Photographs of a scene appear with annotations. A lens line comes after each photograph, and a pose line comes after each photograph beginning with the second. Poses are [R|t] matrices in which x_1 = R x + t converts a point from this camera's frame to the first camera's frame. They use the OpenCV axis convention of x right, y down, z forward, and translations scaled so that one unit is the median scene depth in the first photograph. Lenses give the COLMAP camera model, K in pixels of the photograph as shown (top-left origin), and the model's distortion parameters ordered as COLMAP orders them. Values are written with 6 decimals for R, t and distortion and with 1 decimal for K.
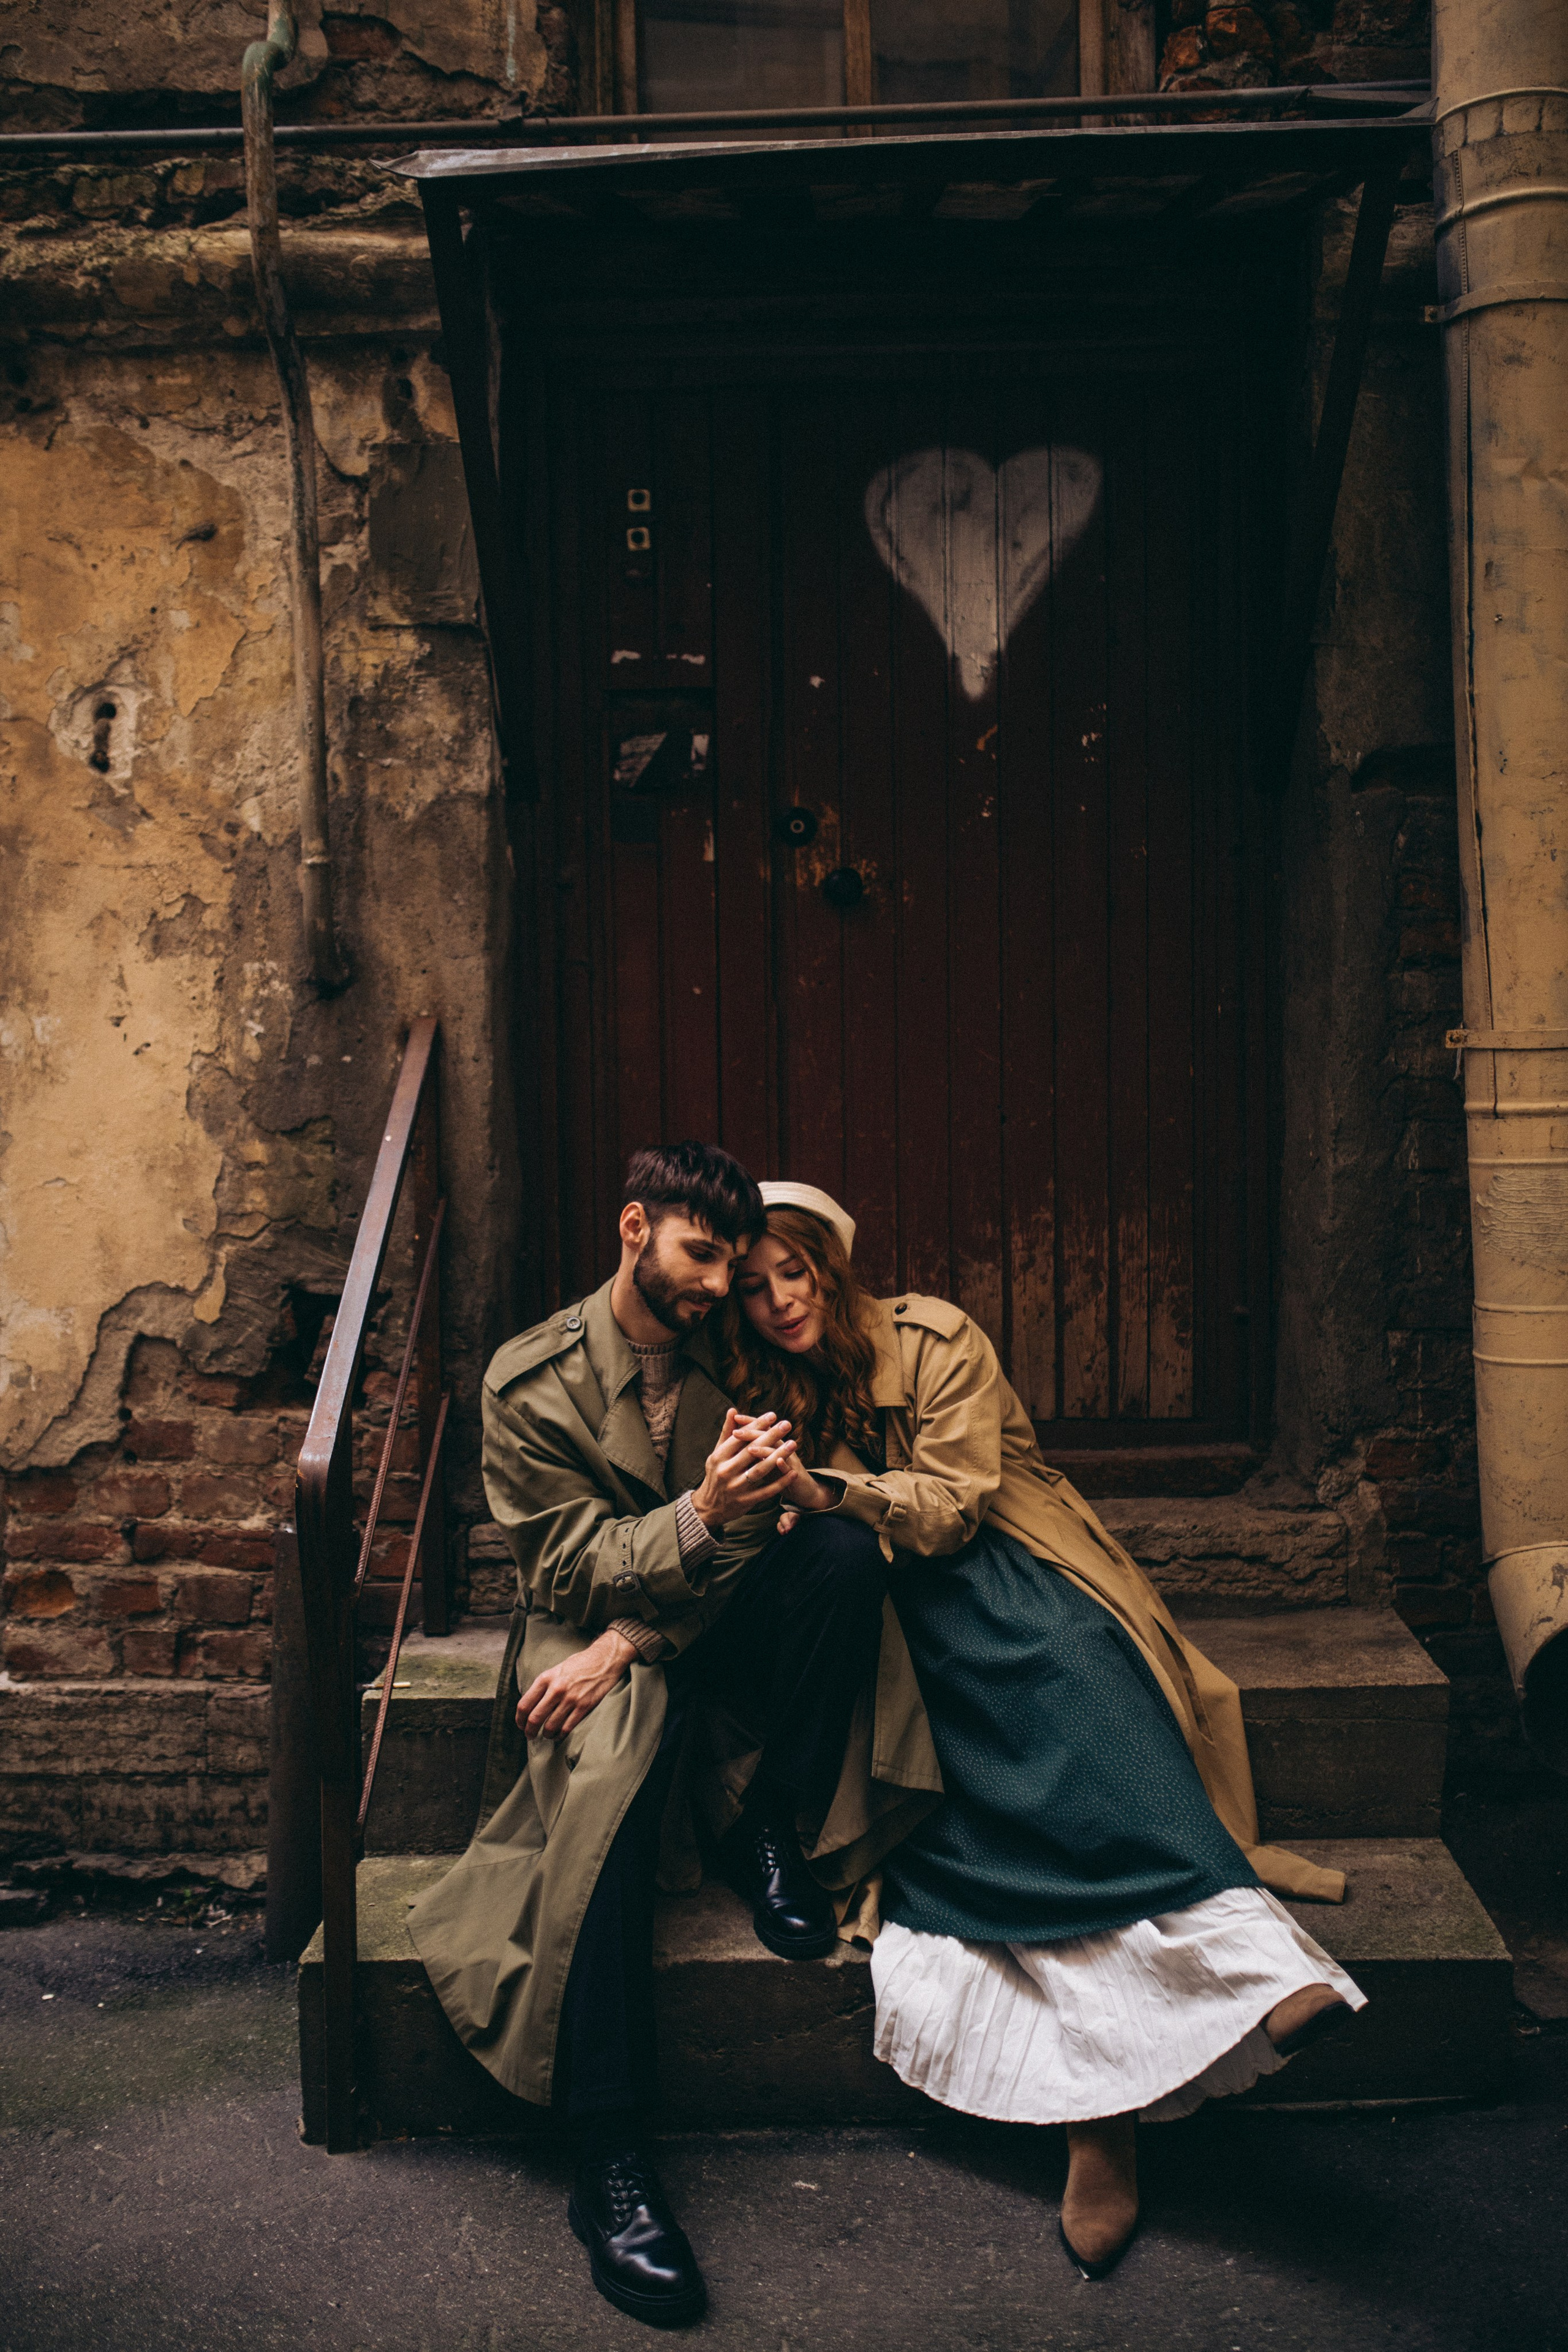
lens RADIAL K [[2248.0, 0, 796.3], [0, 2248.0, 1189.5], [0, 0, 1]] dist [-0.070031, 0.100700]
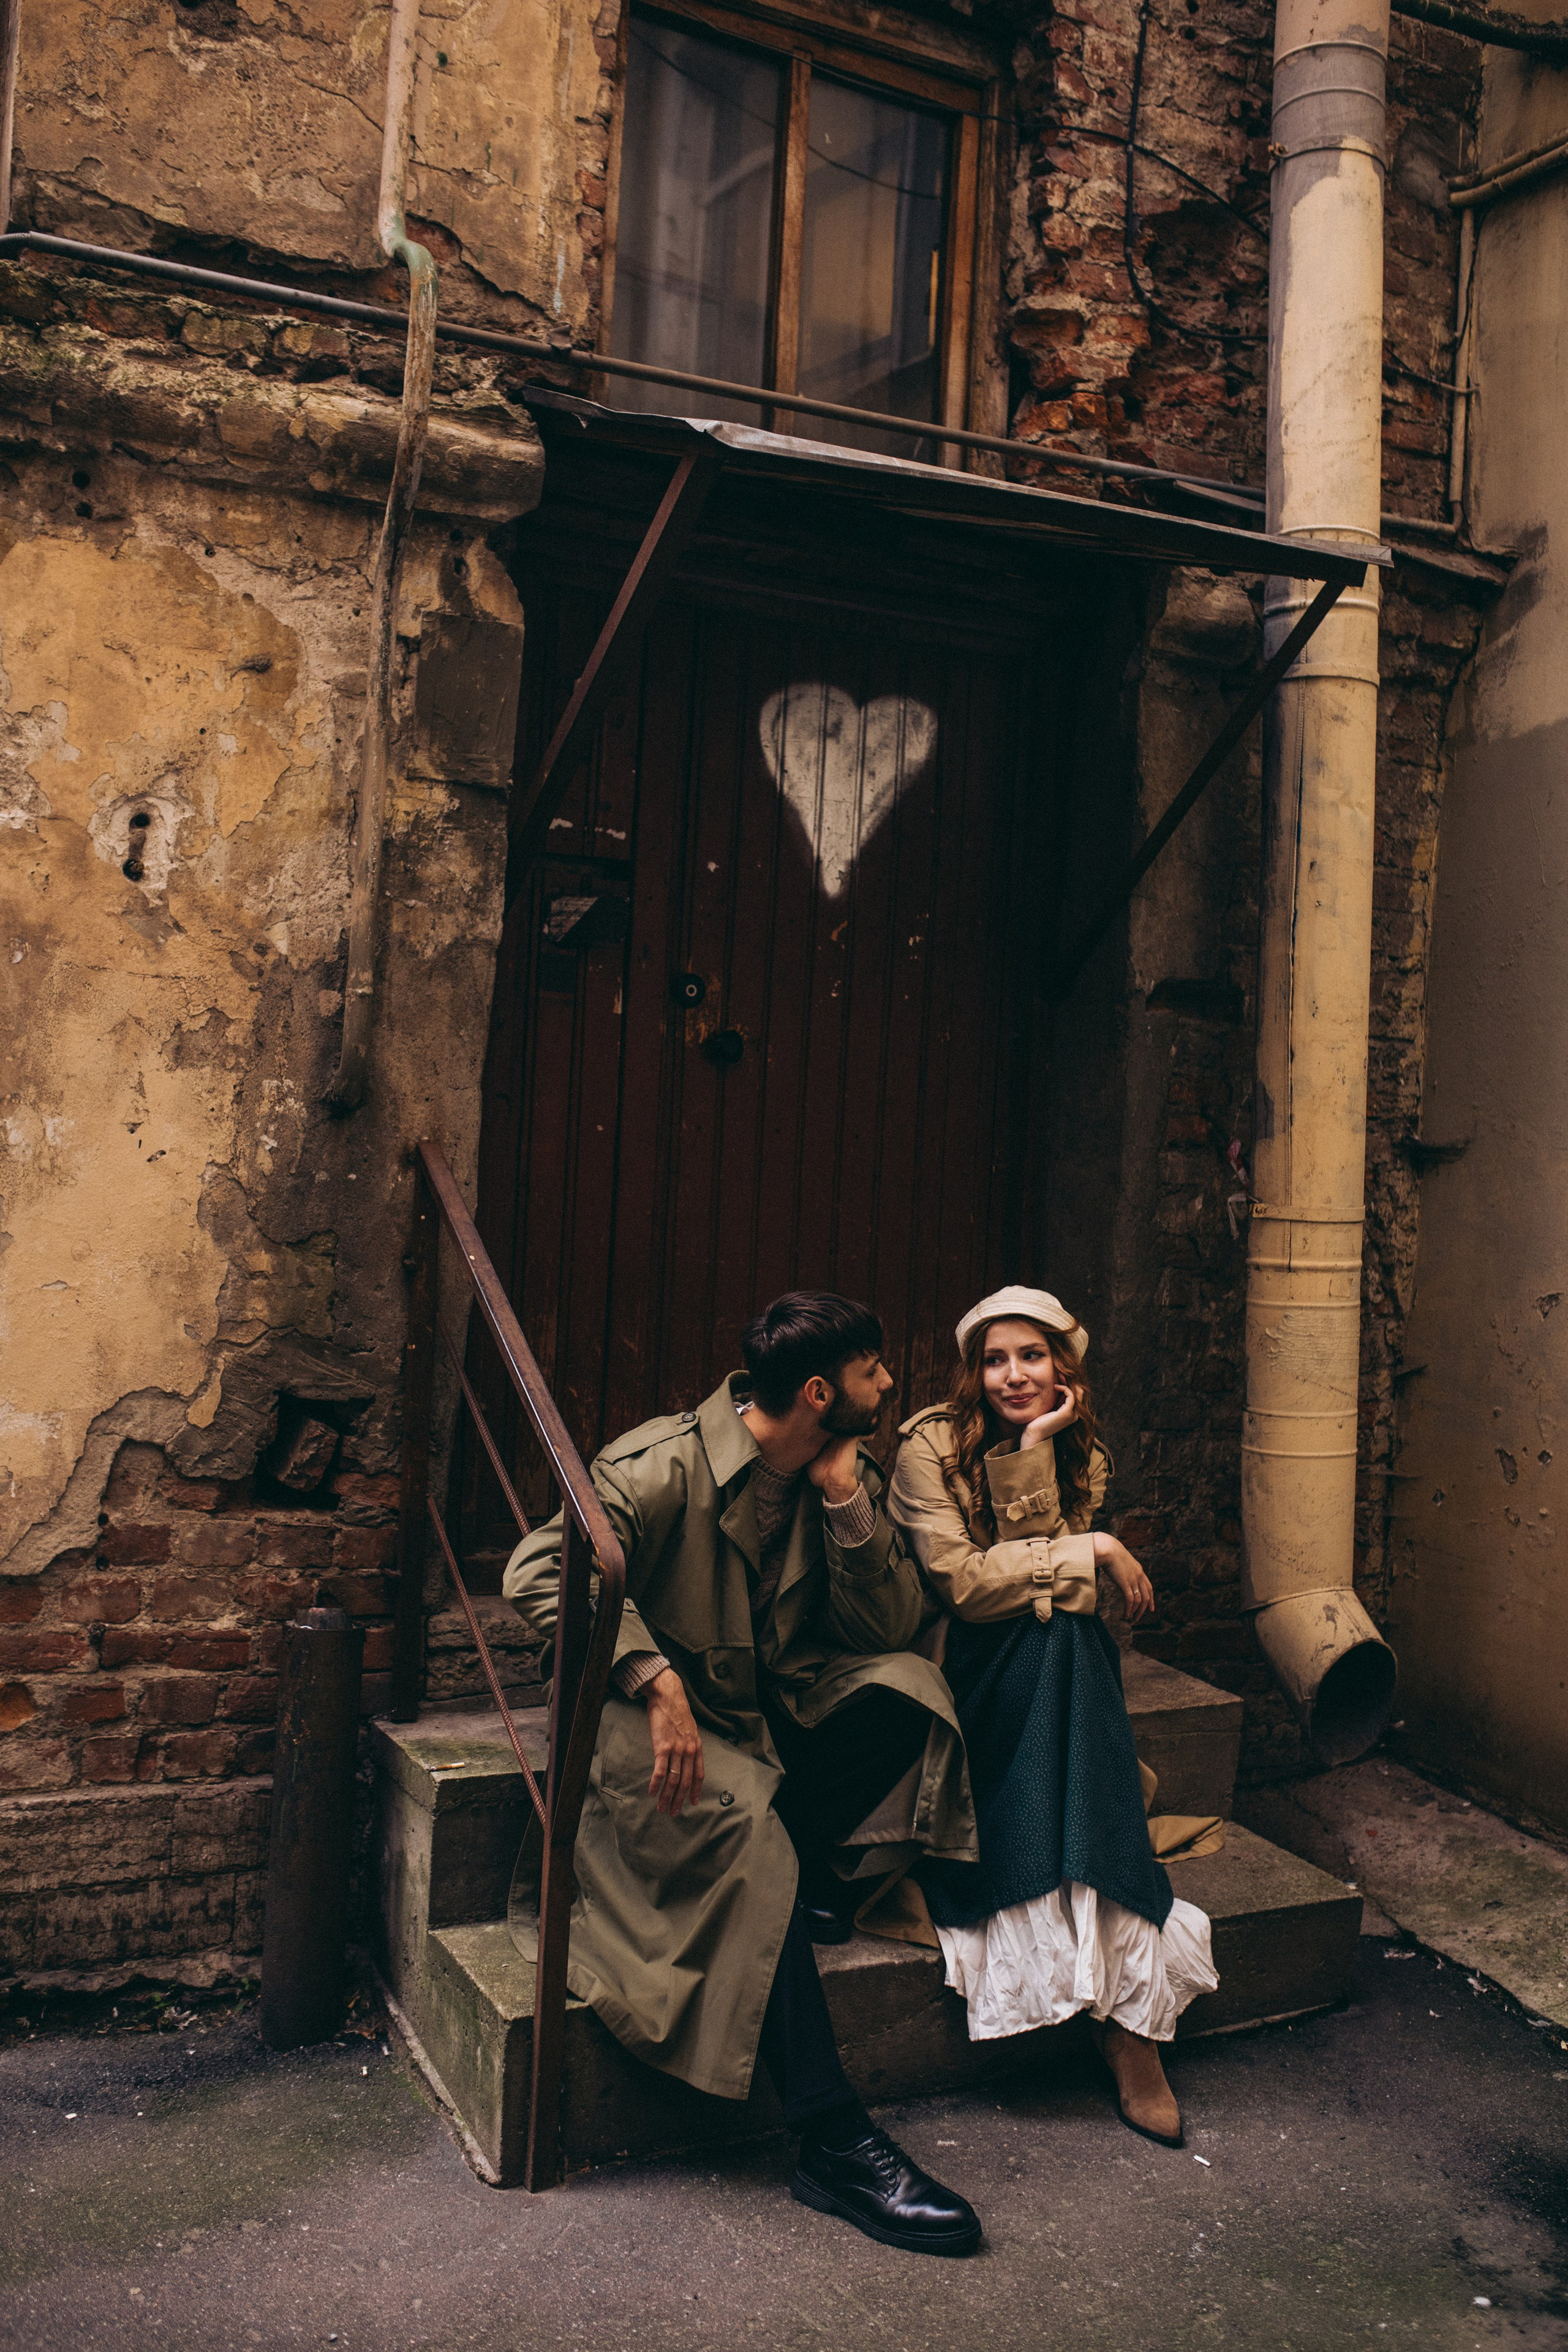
lens RADIAL K [[2248.0, 0, 796.3], [0, 2248.0, 1189.5], [0, 0, 1]] dist [-0.070031, 0.100700]
pose [[0.872458, 0.047994, 0.486327, -0.539132], [-0.028205, 0.998452, -0.047934, -0.007564], [-0.487874, 0.028104, 0.872461, -0.023990]]
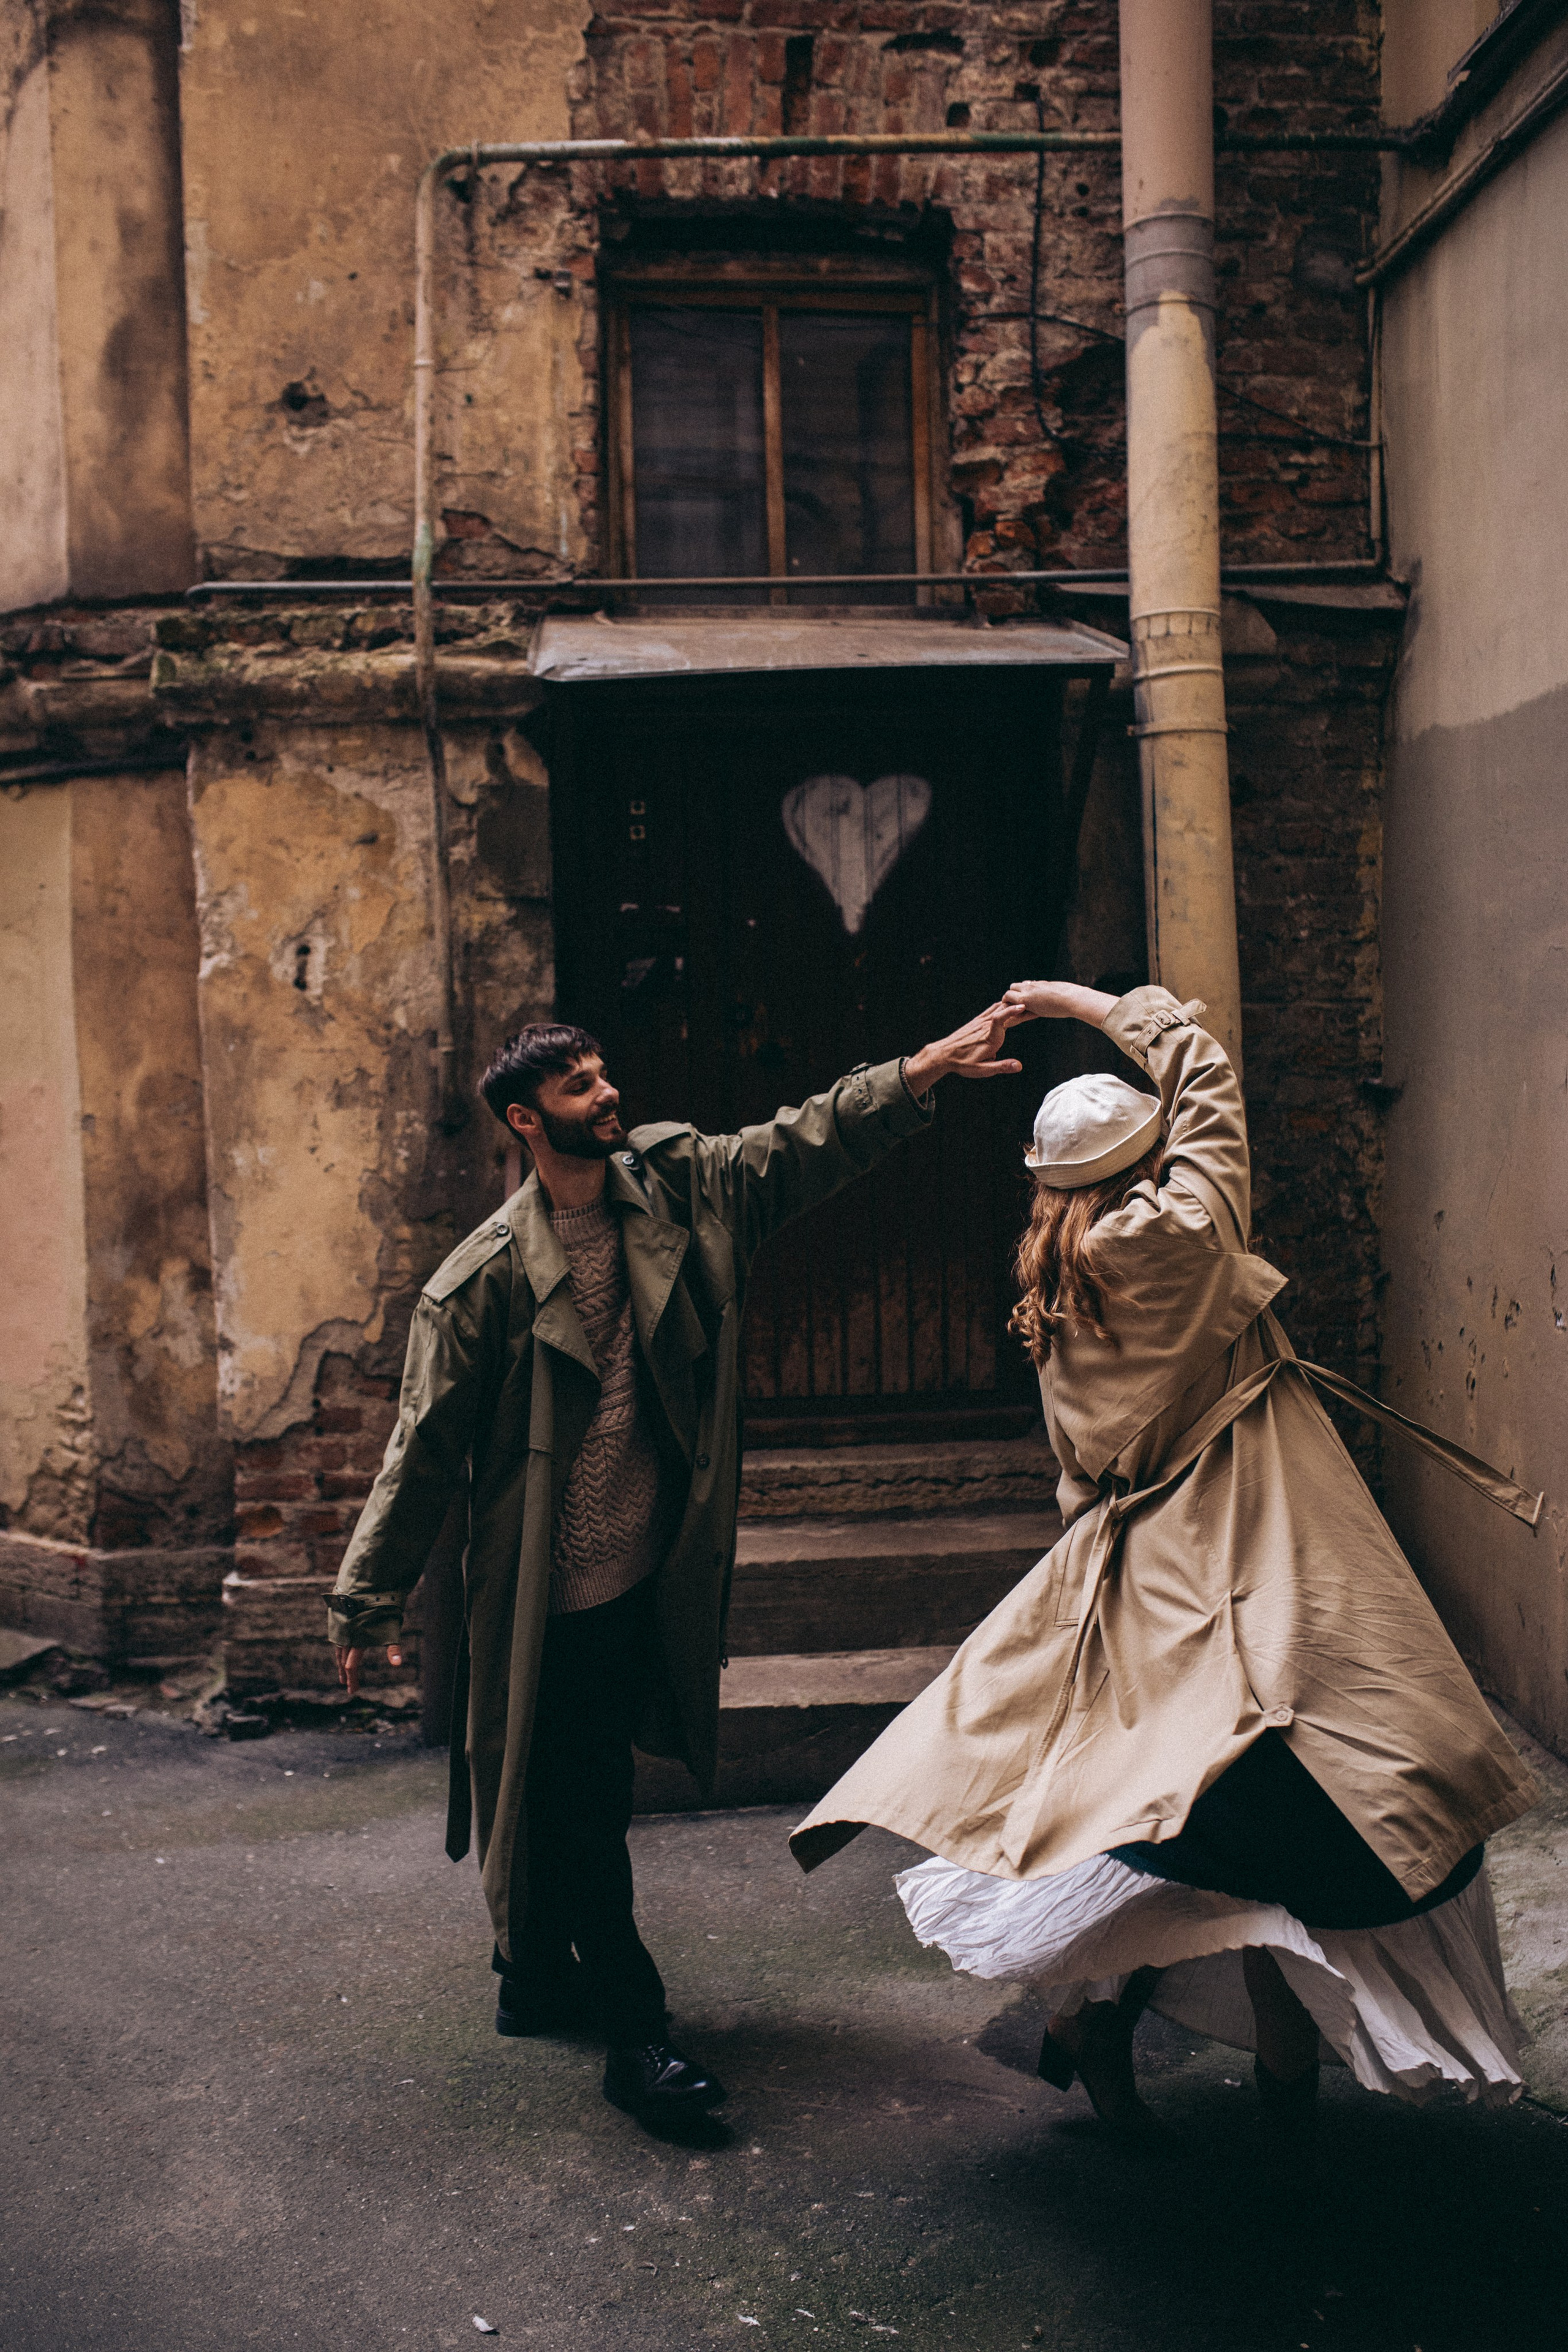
lens RADIAL K [[2248.0, 0, 796.3], [0, 2248.0, 1189.5], [0, 0, 1]] dist [-0.070031, 0.100700]
pose [[0.994328, -0.015107, 0.105274, -0.136091], [0.015574, 0.999872, -0.003620, -0.037412], [-0.105206, 0.005239, 0.994437, -0.592781]]
